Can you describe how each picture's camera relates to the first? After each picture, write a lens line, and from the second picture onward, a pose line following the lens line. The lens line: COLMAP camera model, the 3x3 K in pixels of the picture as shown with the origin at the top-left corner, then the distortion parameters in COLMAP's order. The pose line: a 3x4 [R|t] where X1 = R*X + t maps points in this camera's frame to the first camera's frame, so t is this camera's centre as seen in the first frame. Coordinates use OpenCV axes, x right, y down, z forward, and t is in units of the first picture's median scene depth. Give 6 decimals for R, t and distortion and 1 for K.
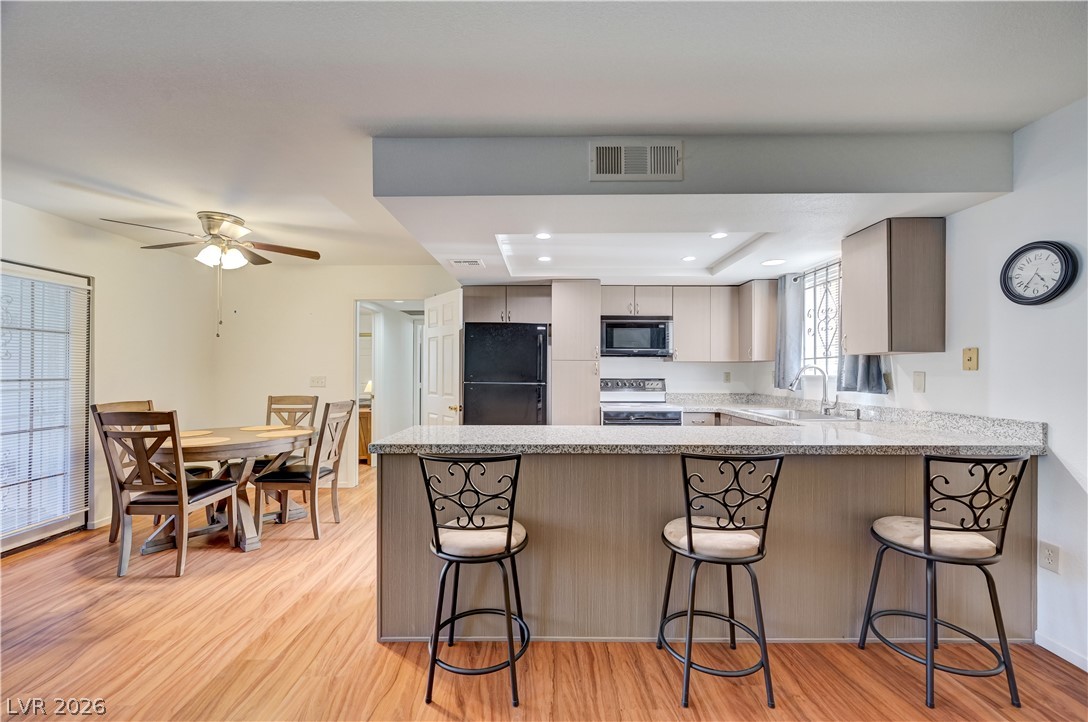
lens RADIAL K [[432.7, 0, 544.2], [0, 432.7, 369.0], [0, 0, 1]] dist [0.001210, 0.000320]
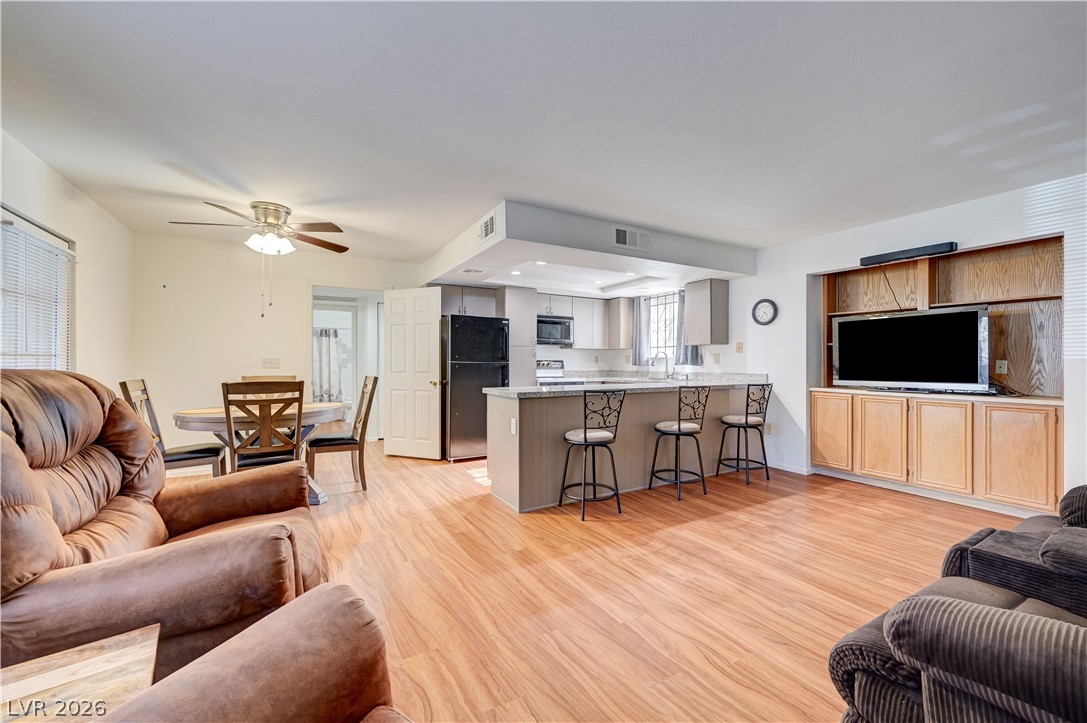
lens RADIAL K [[431.6, 0, 543.5], [0, 431.6, 361.5], [0, 0, 1]] dist [0.001640, 0.000299]
pose [[0.864383, 0.001174, 0.502832, -0.699109], [-0.002998, 0.999992, 0.002819, 0.031095], [-0.502825, -0.003944, 0.864379, -0.283024]]
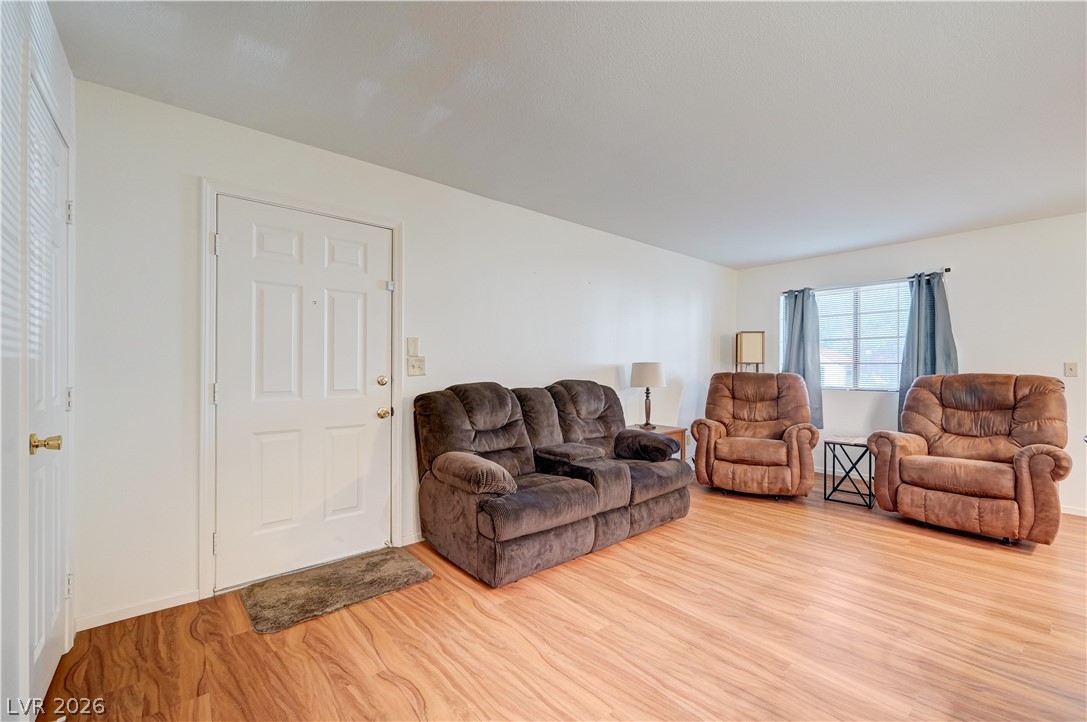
lens RADIAL K [[449.3, 0, 543.5], [0, 449.3, 361.0], [0, 0, 1]] dist [-0.001605, -0.000250]
pose [[-0.766524, -0.012742, -0.642090, 0.605479], [-0.003052, 0.999864, -0.016198, 0.033164], [0.642209, -0.010456, -0.766458, 0.474267]]
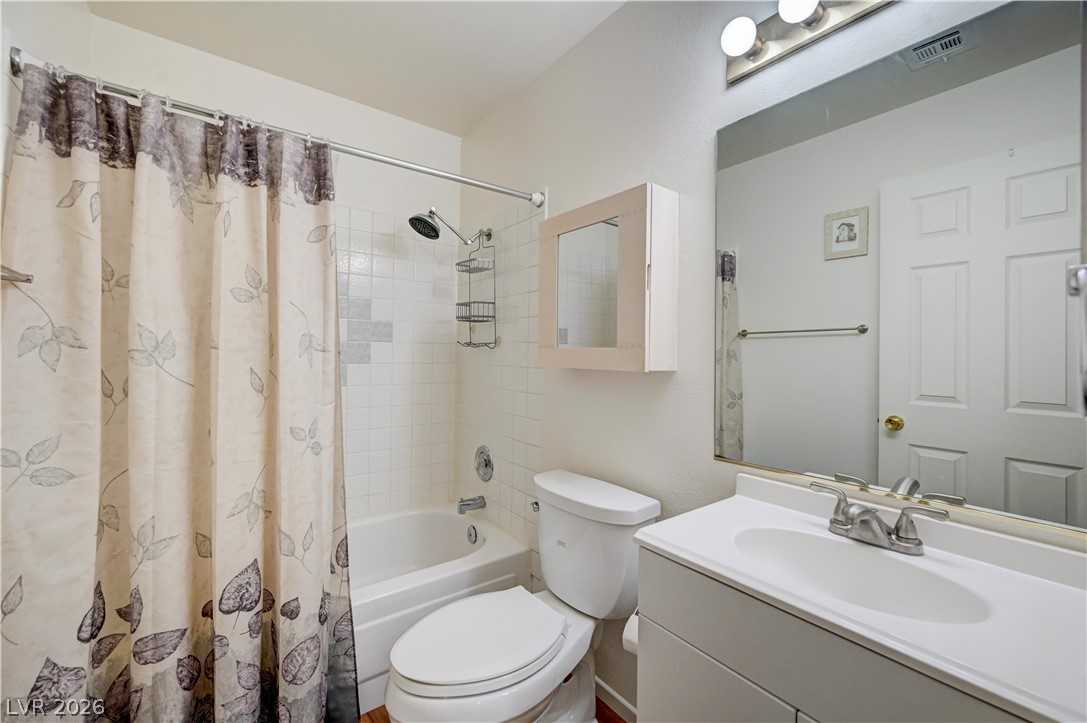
lens RADIAL K [[442.9, 0, 542.3], [0, 442.9, 347.8], [0, 0, 1]] dist [-0.000235, -0.000074]
pose [[0.796932, 0.017400, 0.603819, -0.546612], [-0.014621, 0.999848, -0.009515, 0.031963], [-0.603892, -0.001246, 0.797065, 2.227695]]
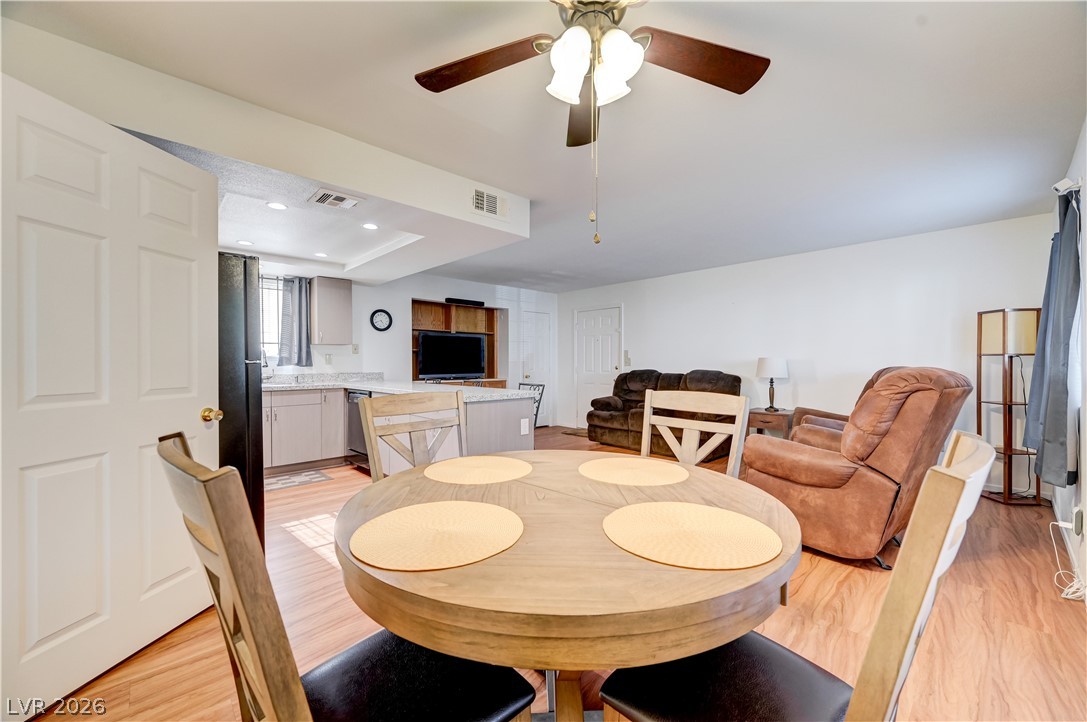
lens RADIAL K [[431.6, 0, 543.5], [0, 431.6, 361.0], [0, 0, 1]] dist [0.001640, 0.000299]
pose [[-0.682739, 0.002417, 0.730659, -1.036395], [-0.003339, 0.999974, -0.006428, 0.038935], [-0.730655, -0.006828, -0.682713, 1.328784]]
